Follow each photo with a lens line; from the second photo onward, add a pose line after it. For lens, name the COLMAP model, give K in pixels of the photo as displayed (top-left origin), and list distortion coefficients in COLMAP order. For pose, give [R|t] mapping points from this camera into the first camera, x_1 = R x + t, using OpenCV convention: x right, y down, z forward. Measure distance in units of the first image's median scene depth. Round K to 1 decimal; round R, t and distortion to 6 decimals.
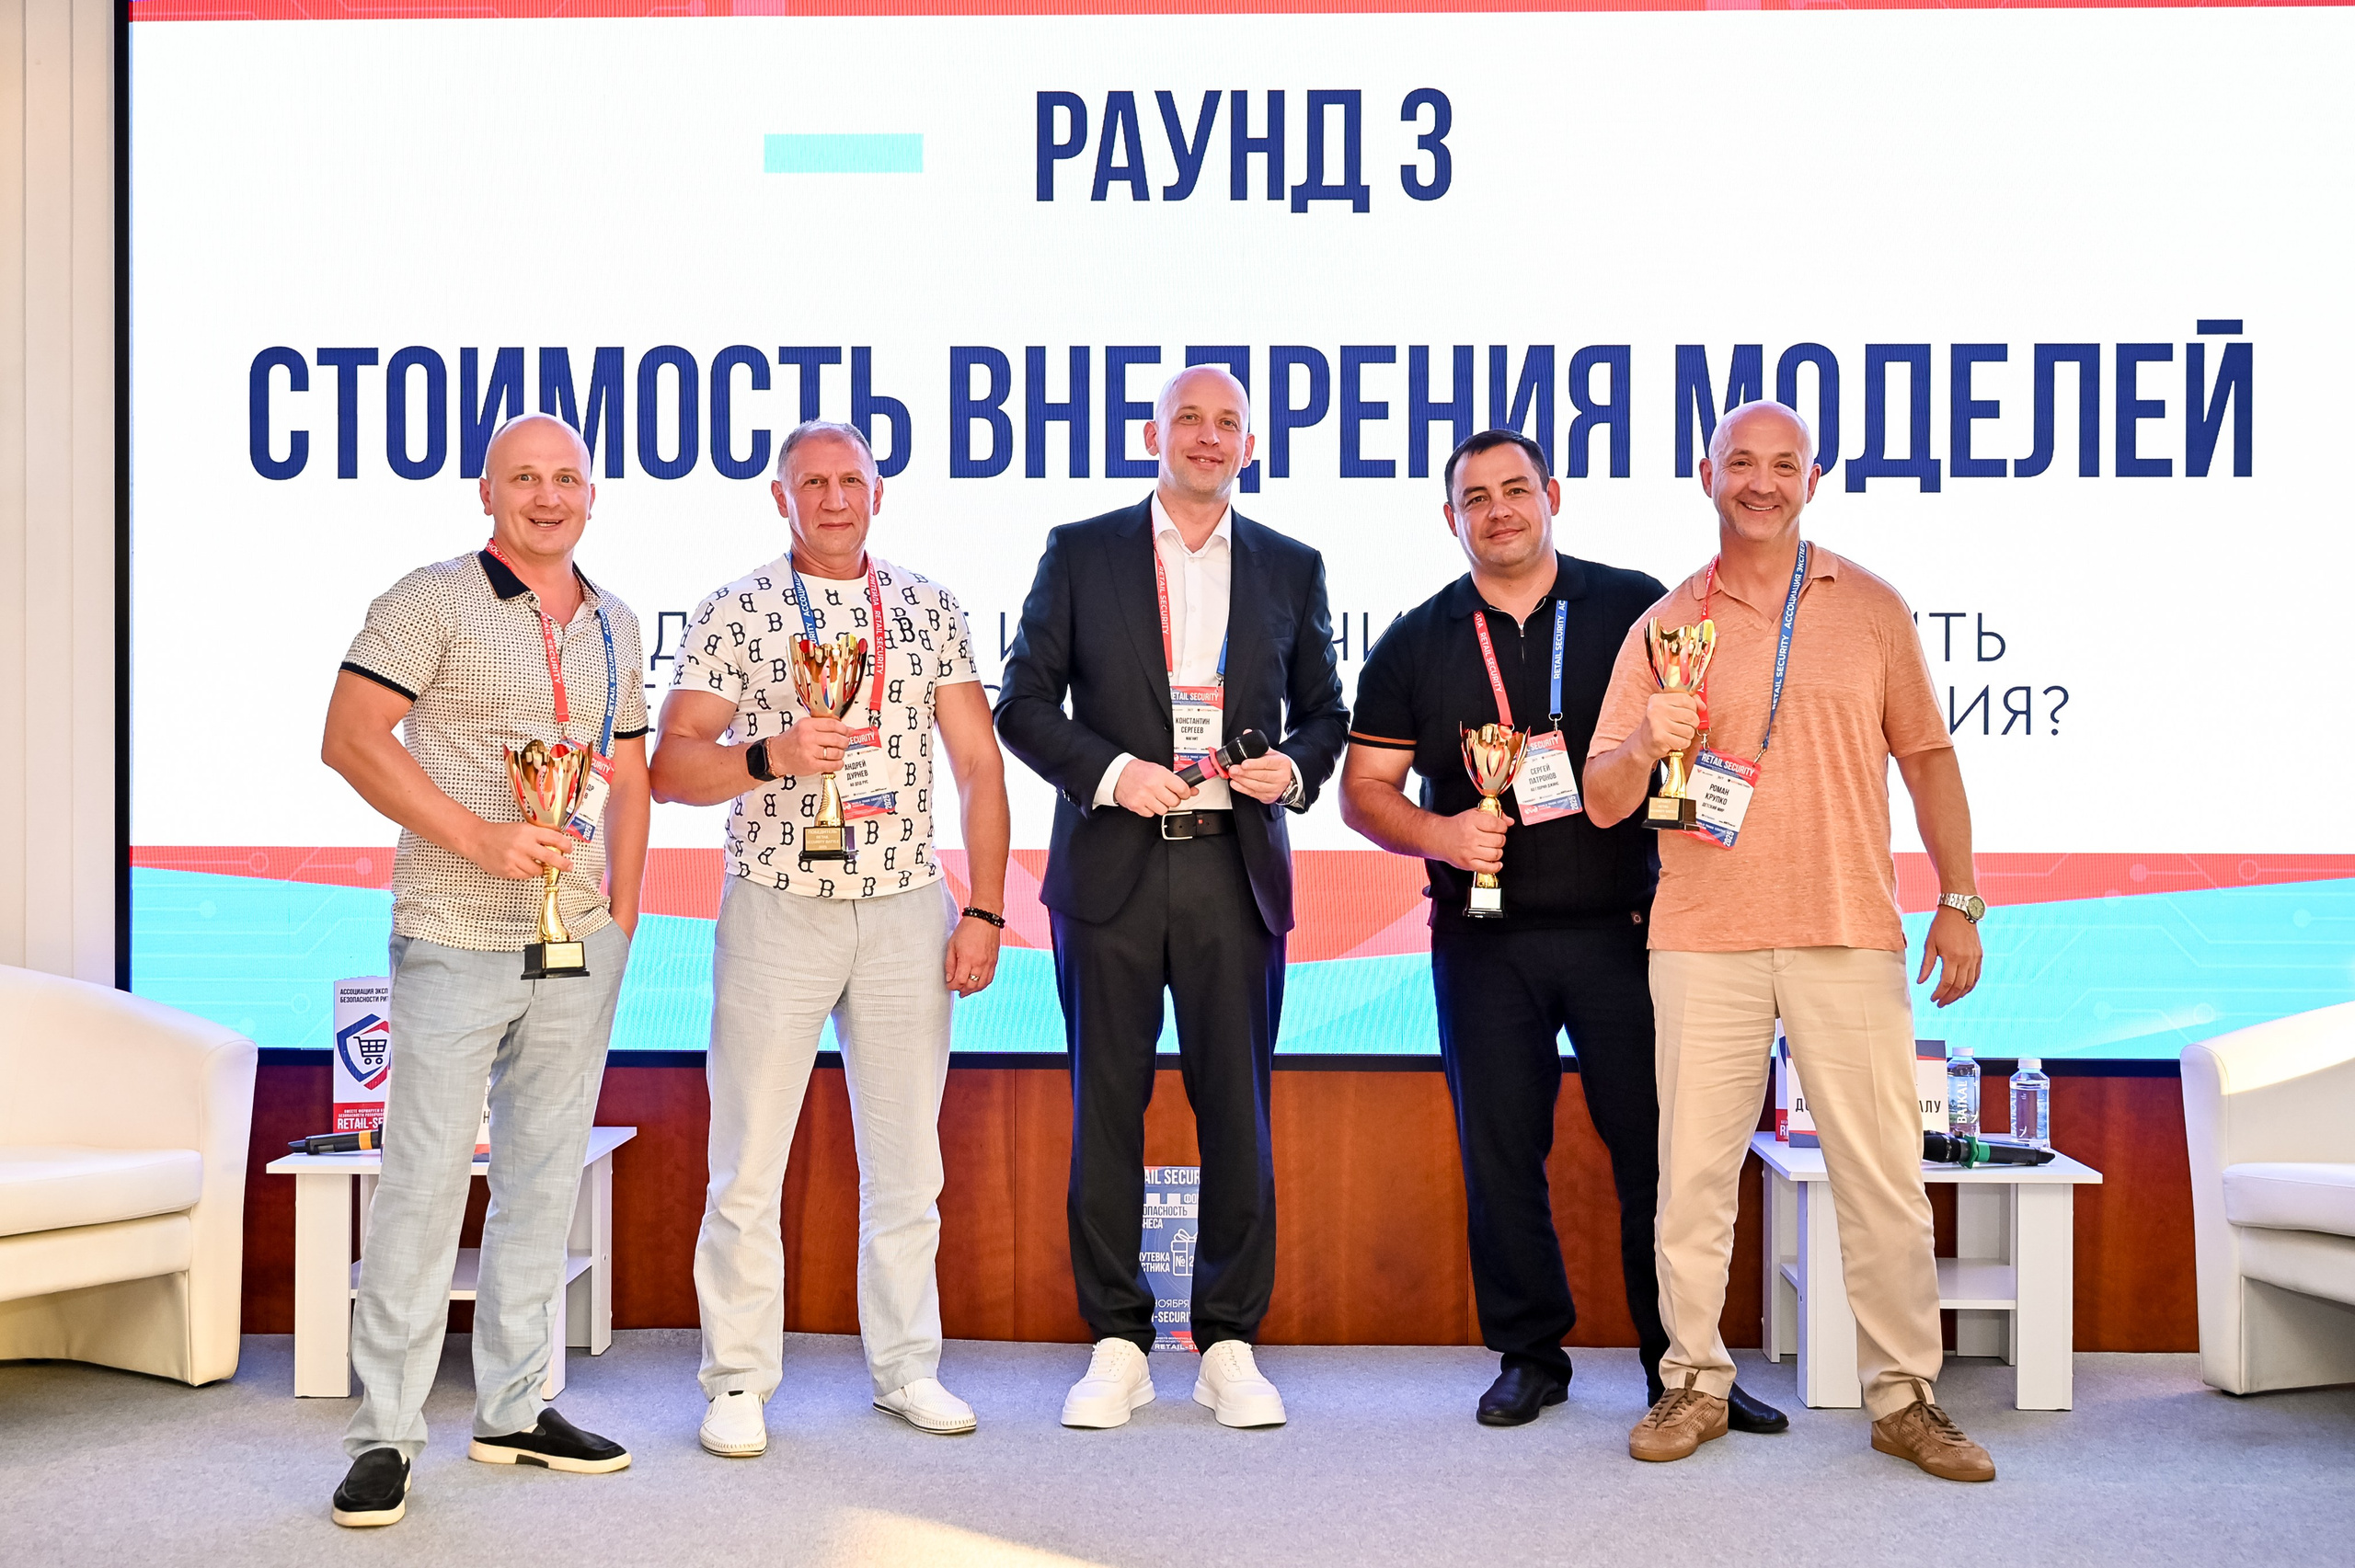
lens RADIAL K [[2732.0, 0, 1150.8], [0, 2732.0, 793.8], [0, 0, 1]] dist [0.002970, 0.000000]
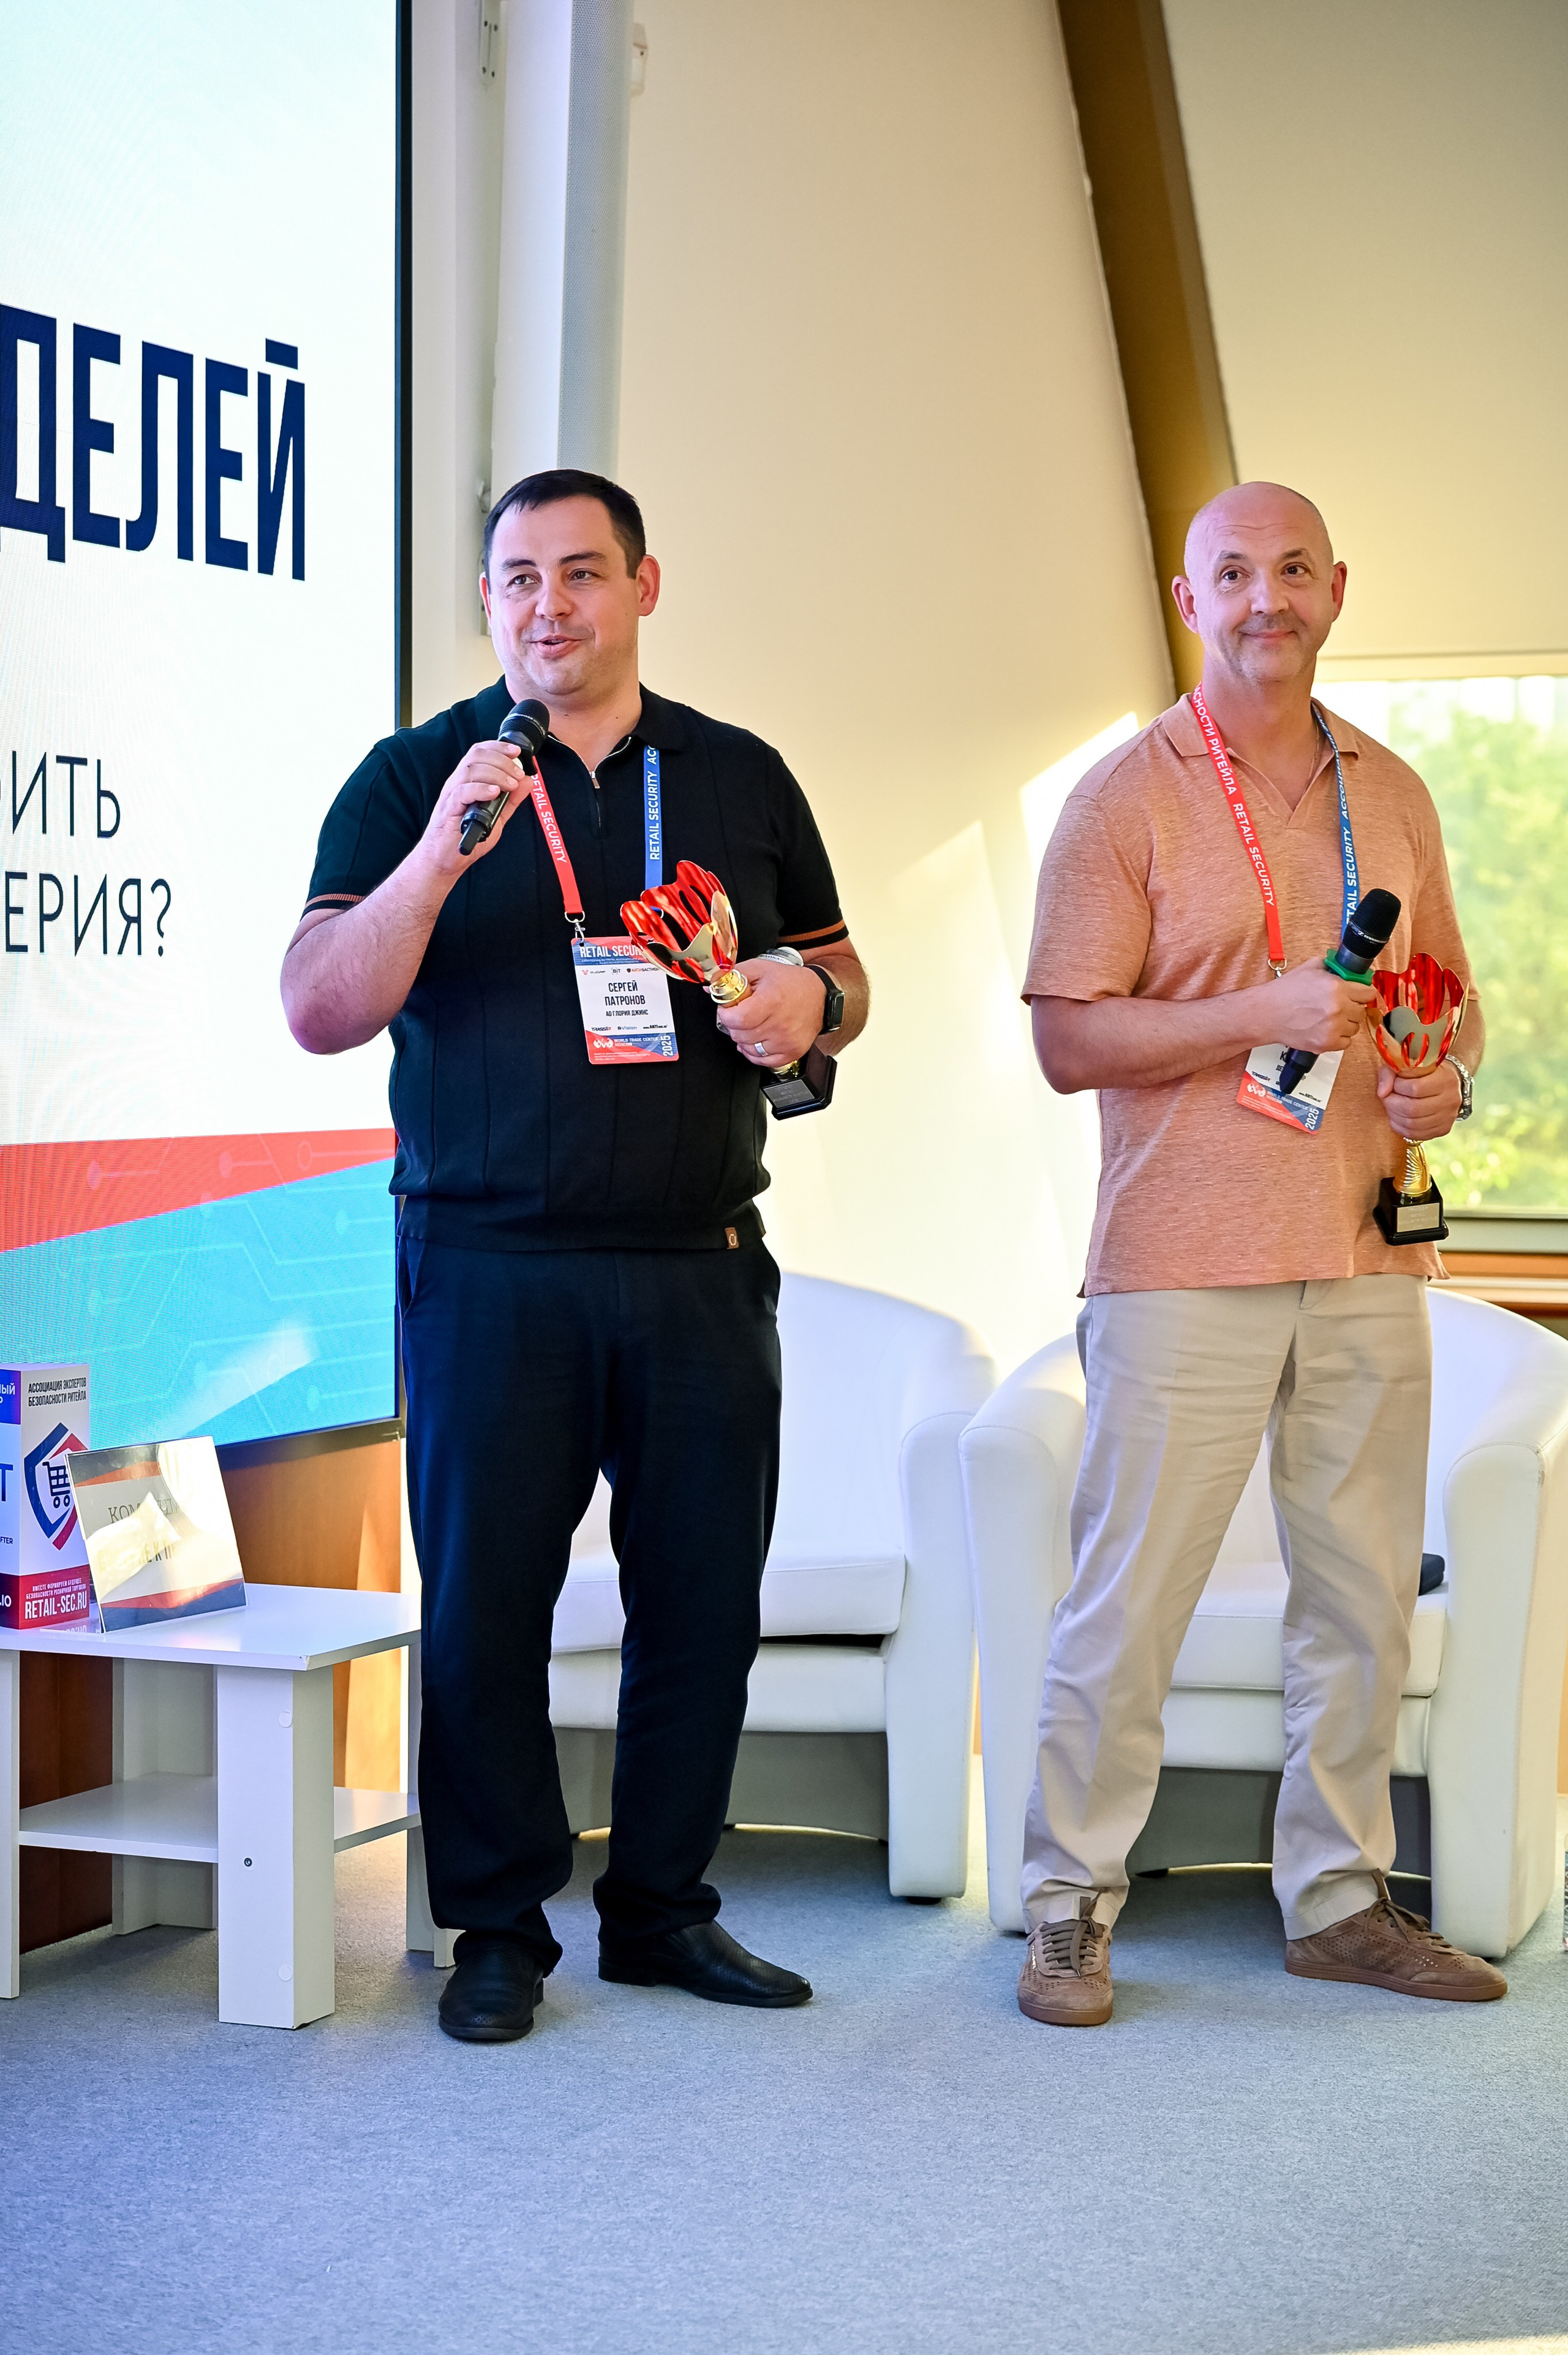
lens RADIAL K [[4599.6, 0, 791.7], [0, 4599.6, 1196.6], [0, 0, 1]] dist [-0.053097, 0.000000]
pose [[0.362993, -0.038045, 0.931015, -0.622782], [0.002391, 0.999201, 0.039899, -0.007565], [-0.931789, -0.012257, 0.362794, 0.464442]]
